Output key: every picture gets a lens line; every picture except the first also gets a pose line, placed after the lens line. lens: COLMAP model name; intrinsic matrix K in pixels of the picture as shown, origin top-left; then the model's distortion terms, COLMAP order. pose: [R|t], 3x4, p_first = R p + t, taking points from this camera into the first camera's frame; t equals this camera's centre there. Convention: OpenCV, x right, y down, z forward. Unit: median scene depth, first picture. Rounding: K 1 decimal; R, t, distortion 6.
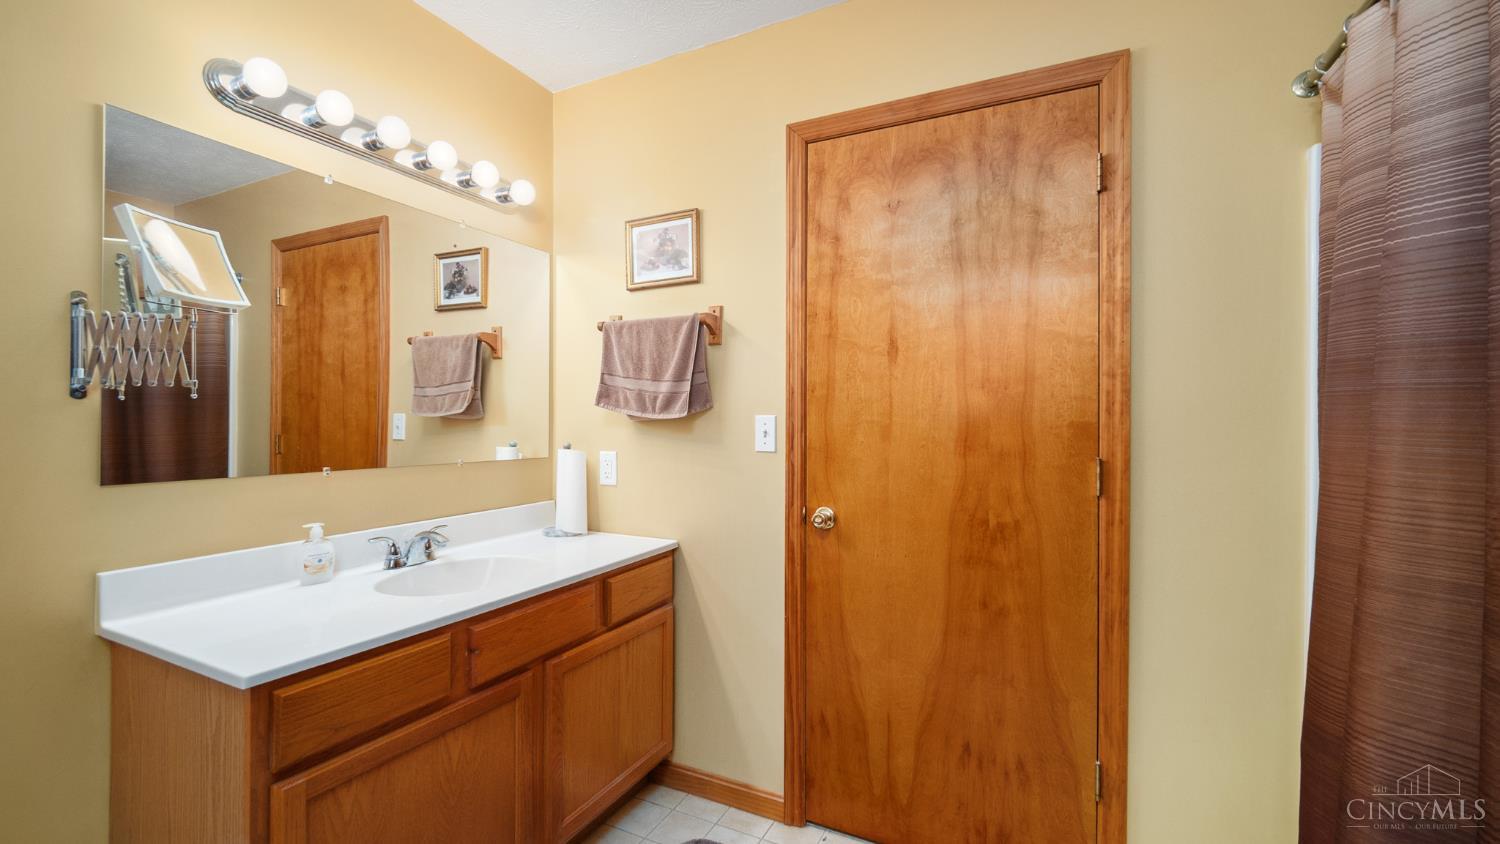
lens RADIAL K [[611.3, 0, 751.3], [0, 611.3, 427.0], [0, 0, 1]] dist [0.010257, -0.000180]
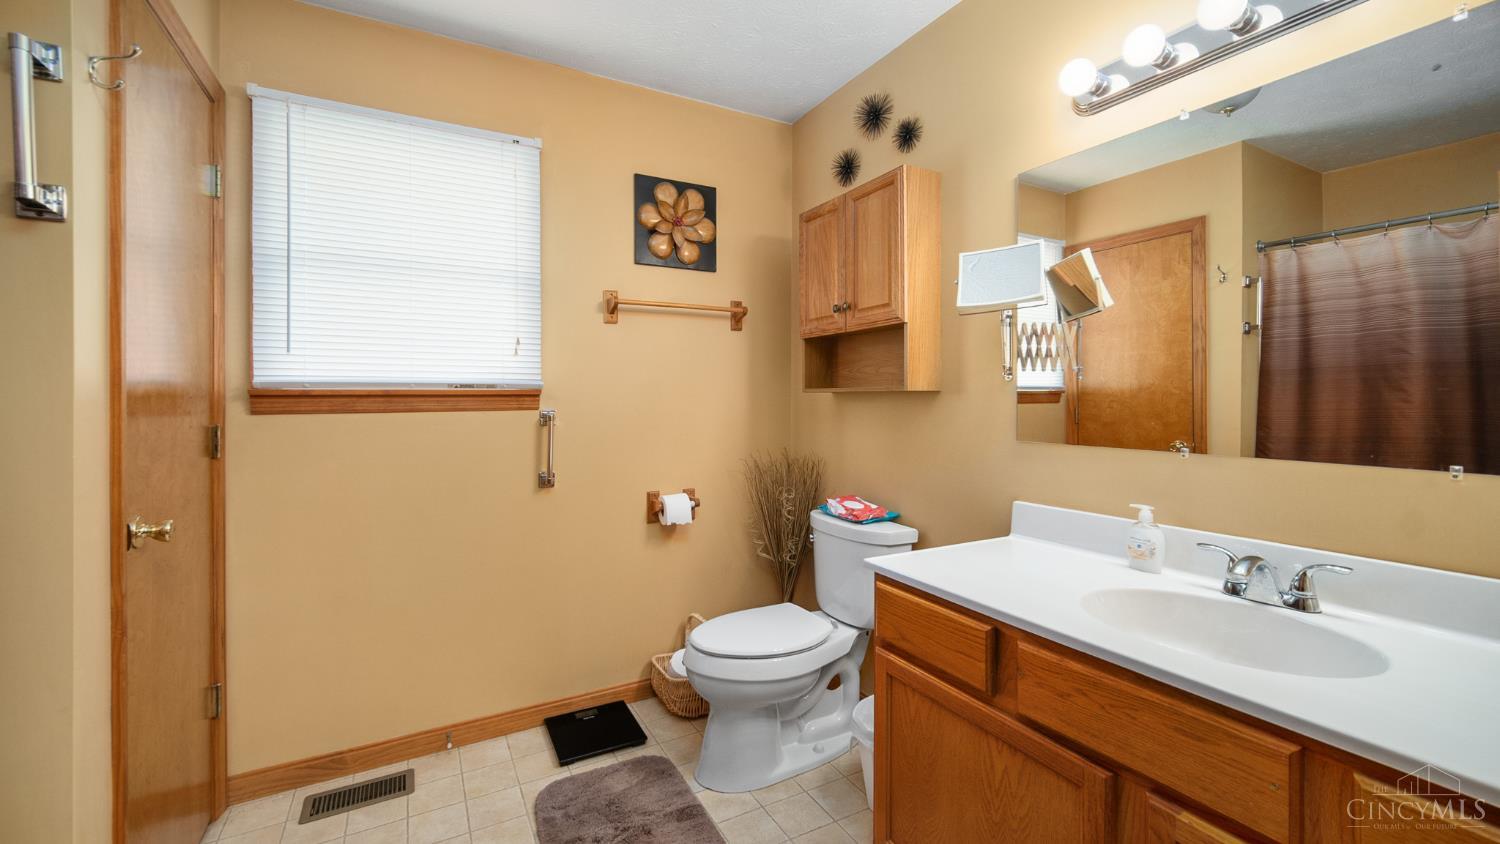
lens RADIAL K [[611.3, 0, 751.5], [0, 611.3, 416.6], [0, 0, 1]] dist [0.010257, -0.000180]
pose [[-0.580689, 0.004884, -0.814111, 0.383162], [0.001069, 0.999986, 0.005237, 0.018627], [0.814125, 0.002171, -0.580686, 1.067454]]
